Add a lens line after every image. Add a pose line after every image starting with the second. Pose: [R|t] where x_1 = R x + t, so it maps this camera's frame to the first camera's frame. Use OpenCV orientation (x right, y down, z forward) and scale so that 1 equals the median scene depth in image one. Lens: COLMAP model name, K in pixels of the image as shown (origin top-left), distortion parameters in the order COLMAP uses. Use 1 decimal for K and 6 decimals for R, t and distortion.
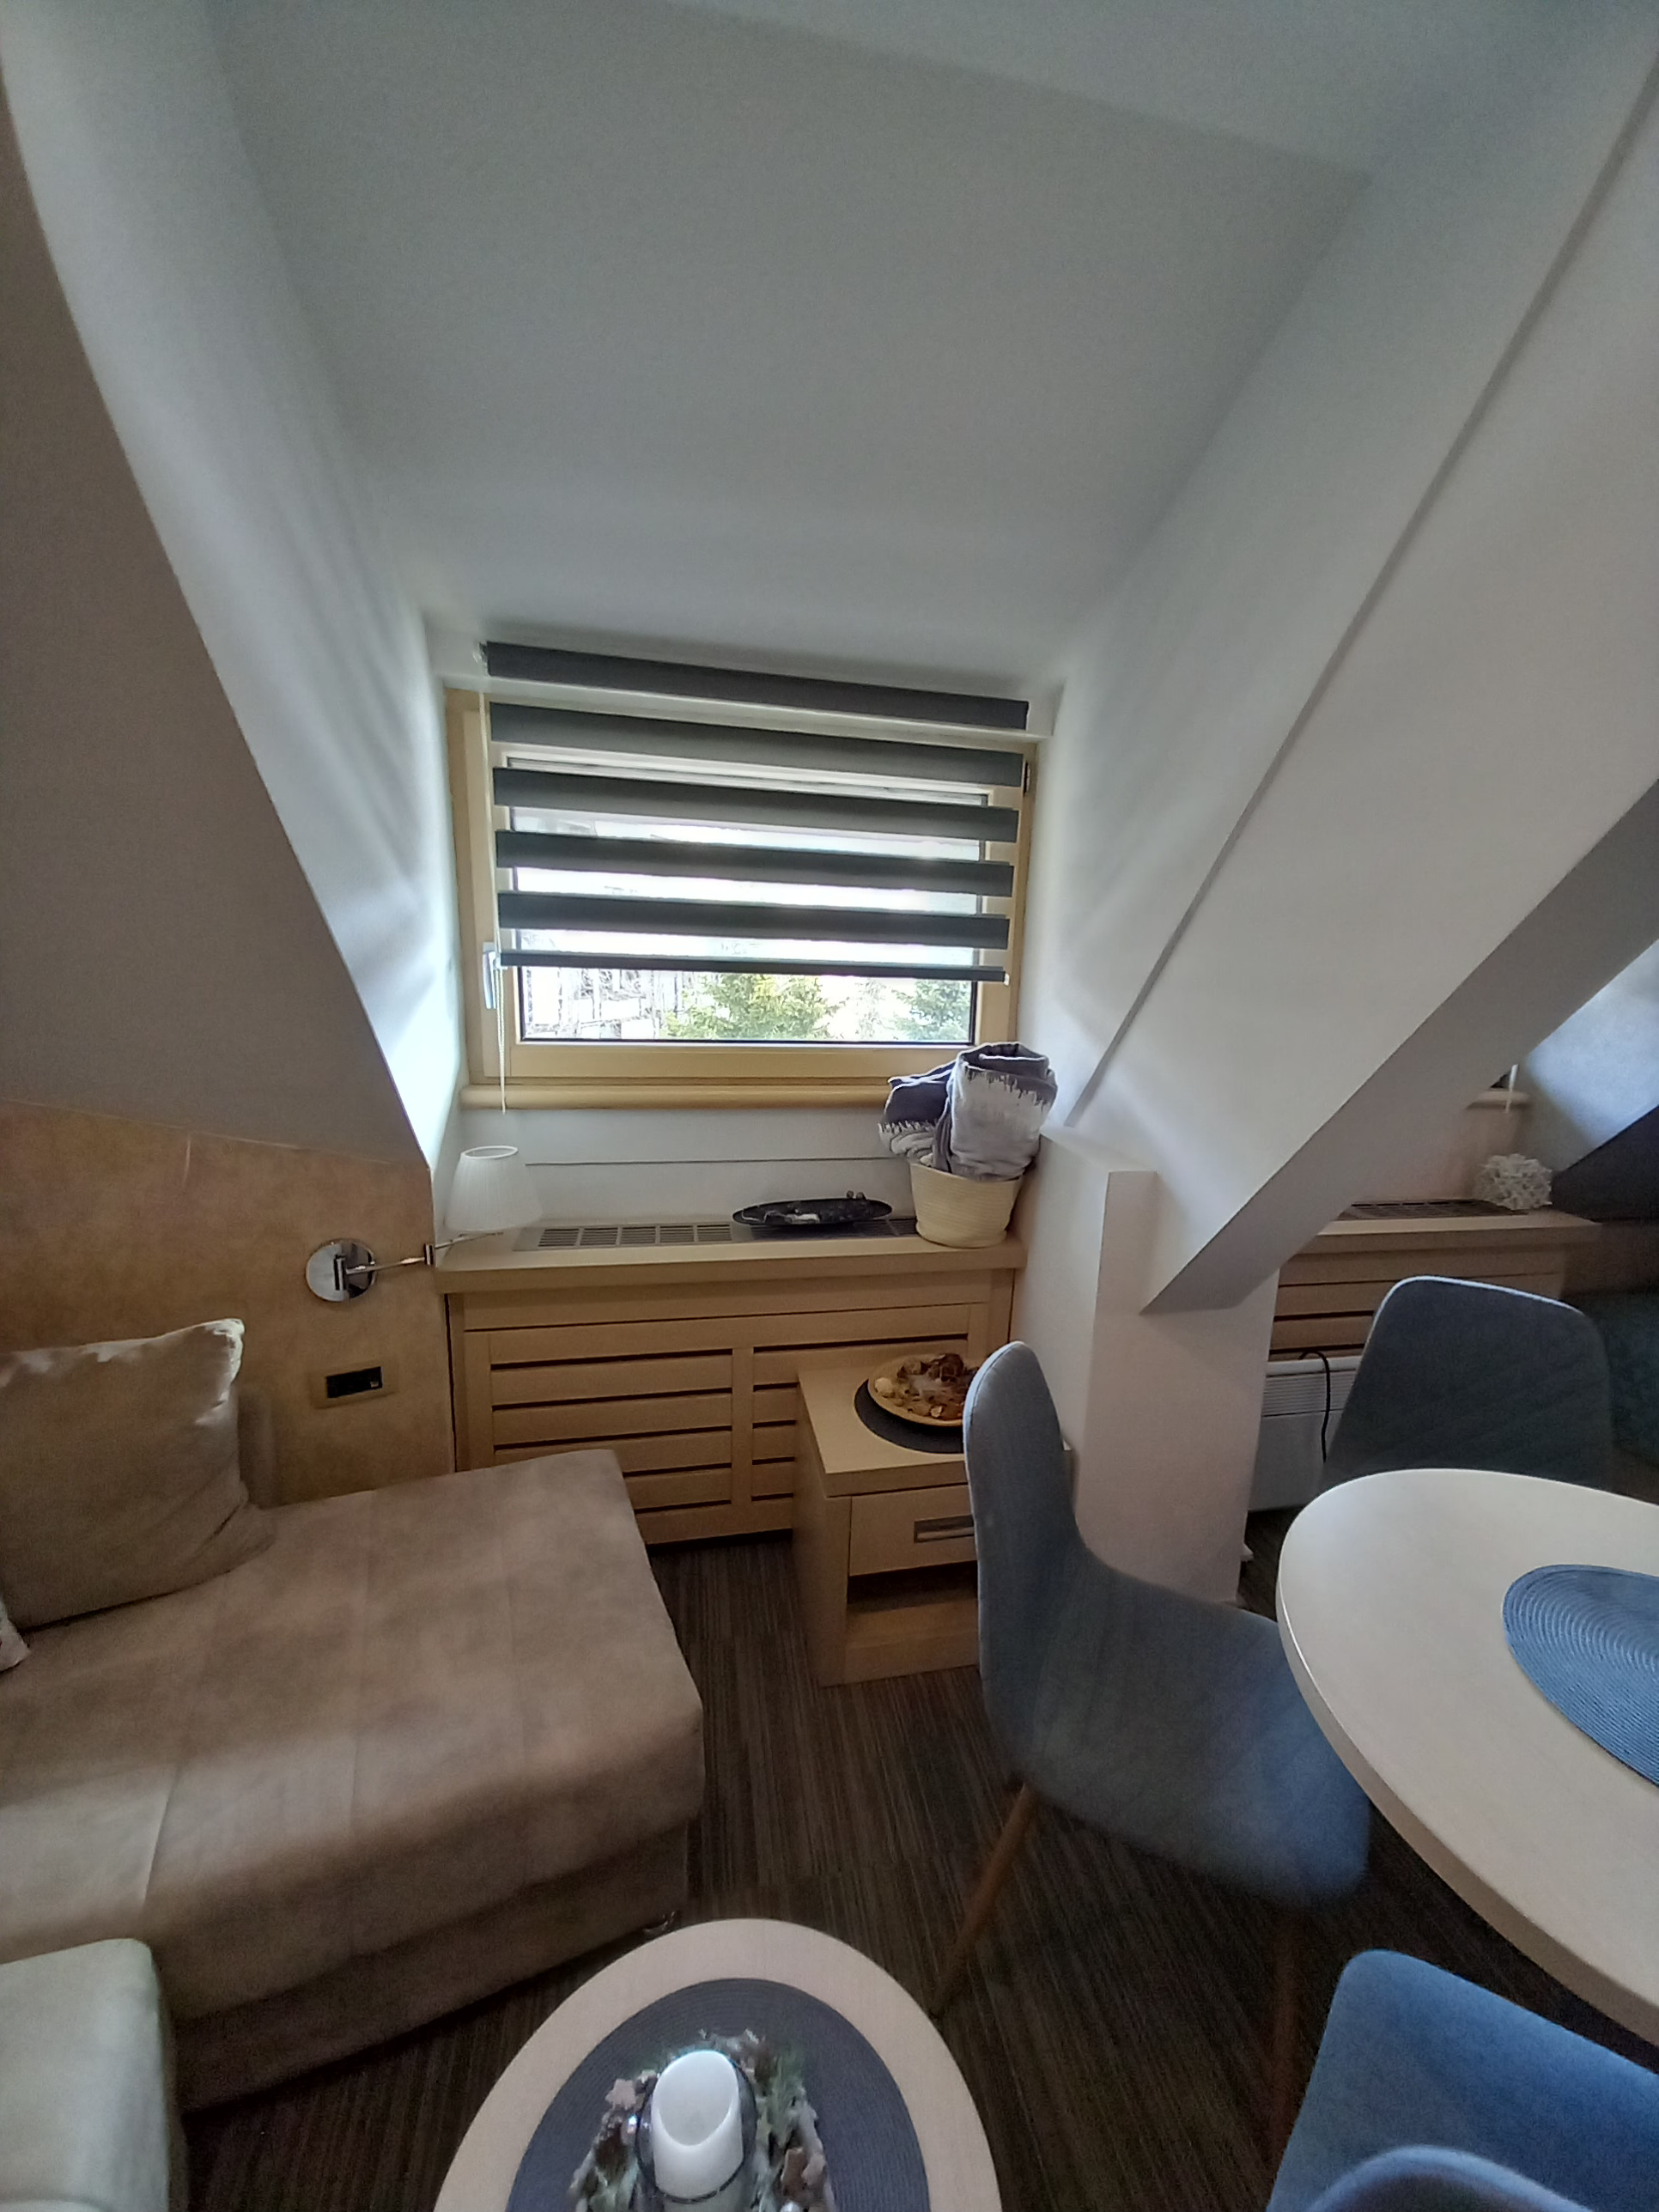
lens RADIAL K [[877.5, 0, 868.8], [0, 877.5, 1108.1], [0, 0, 1]] dist [0.017625, -0.012507]
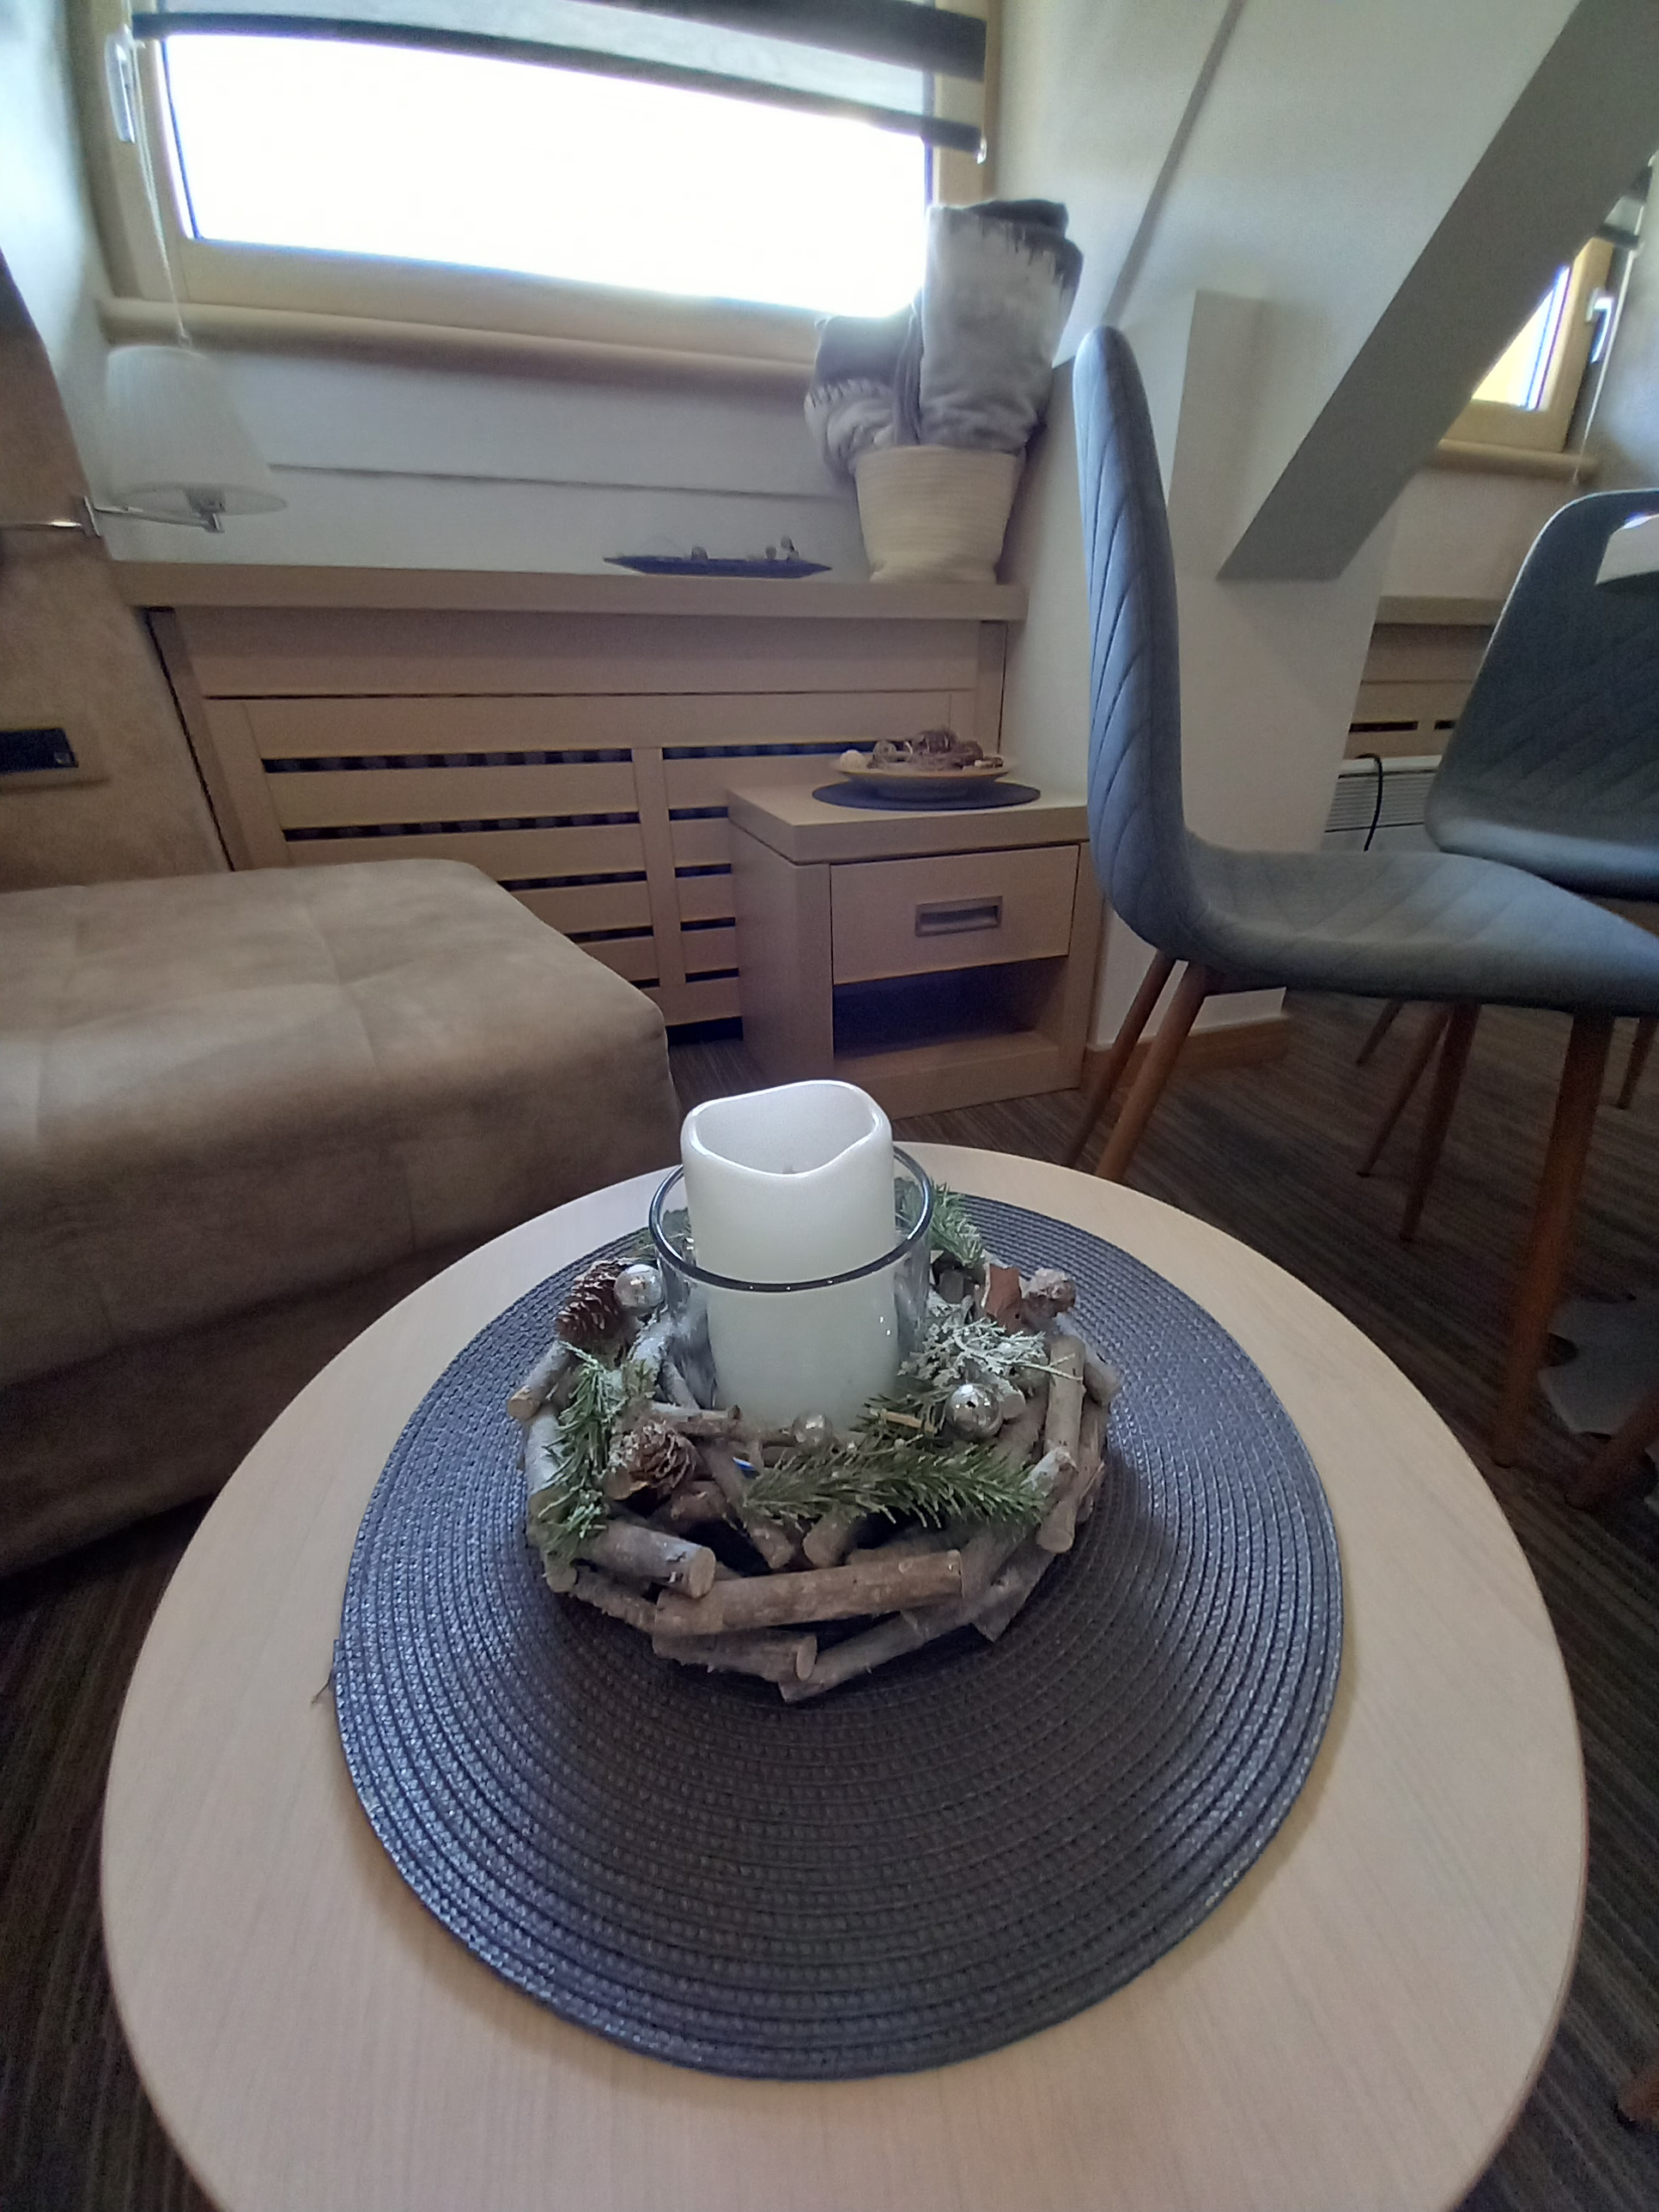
lens RADIAL K [[877.5, 0, 868.8], [0, 877.5, 1108.1], [0, 0, 1]] dist [0.017625, -0.012507]
pose [[0.988219, -0.104620, 0.111708, -0.084417], [0.069738, 0.957516, 0.279822, 0.407366], [-0.136237, -0.268735, 0.953531, 0.246982]]
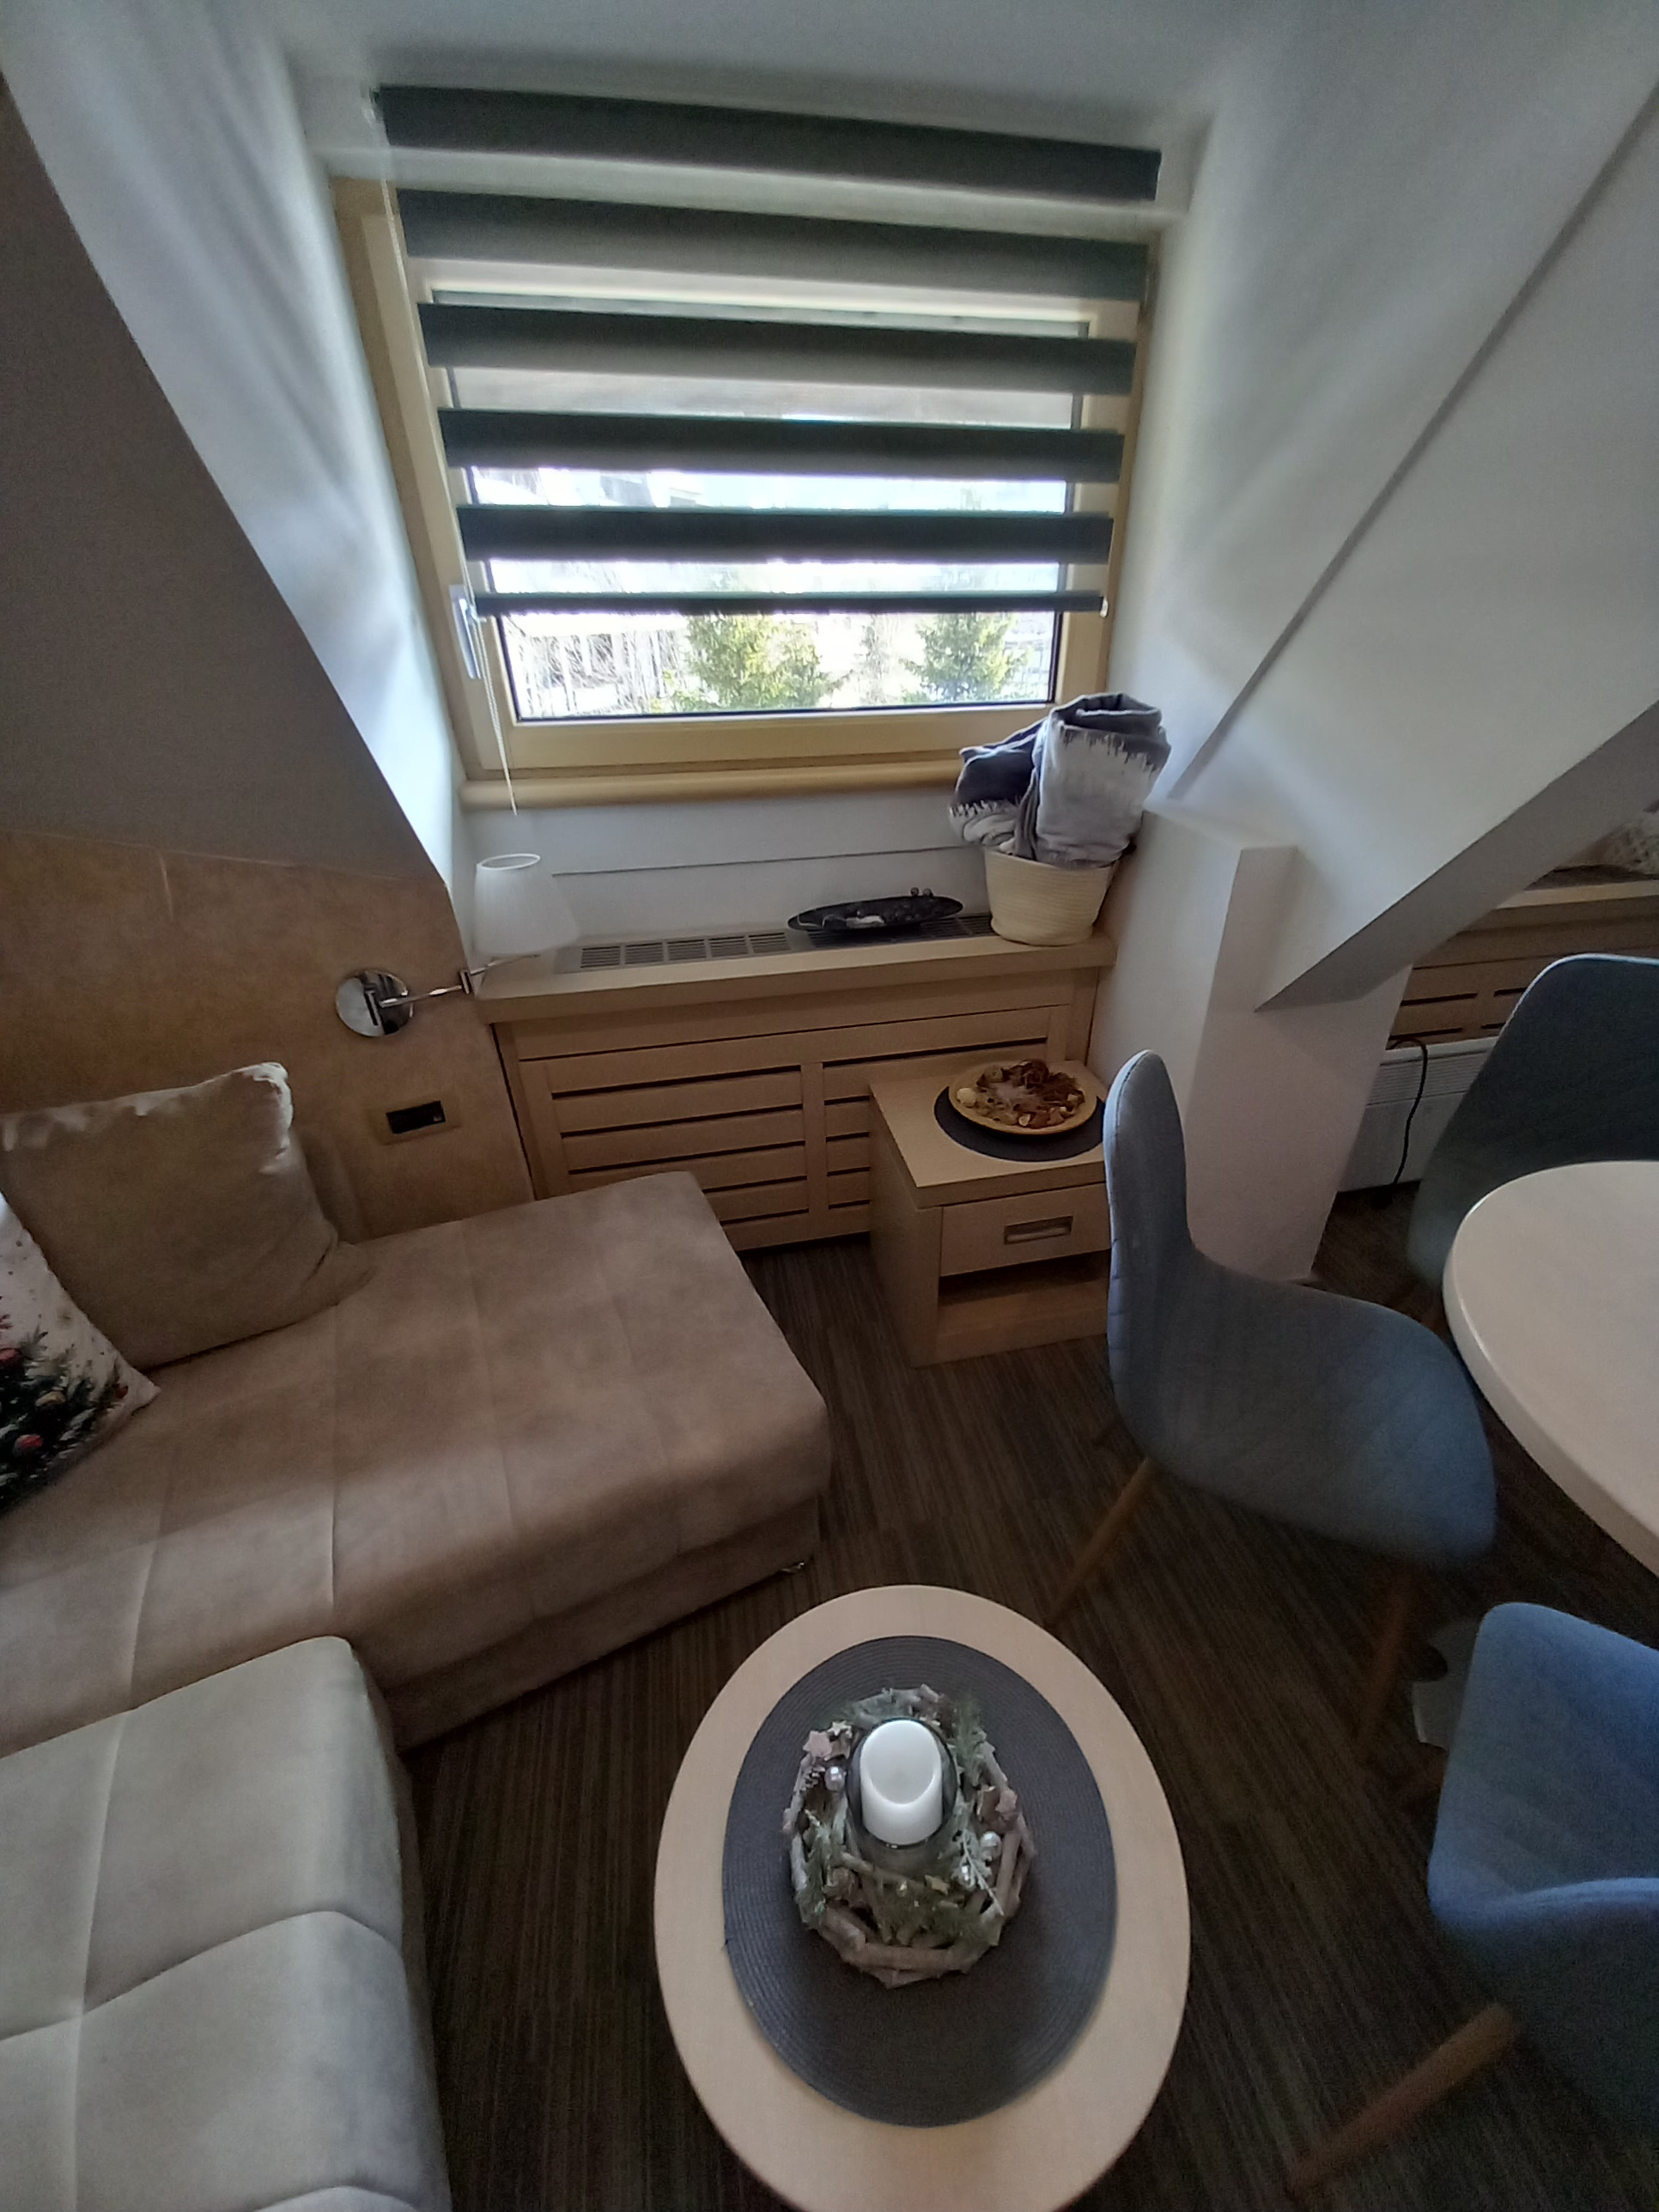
lens RADIAL K [[869.4, 0, 871.0], [0, 869.4, 1111.1], [0, 0, 1]] dist [0.017574, -0.010969]
pose [[0.998928, -0.043285, -0.016407, -0.074713], [0.046279, 0.941635, 0.333439, 0.012446], [0.001016, -0.333841, 0.942629, 0.110722]]
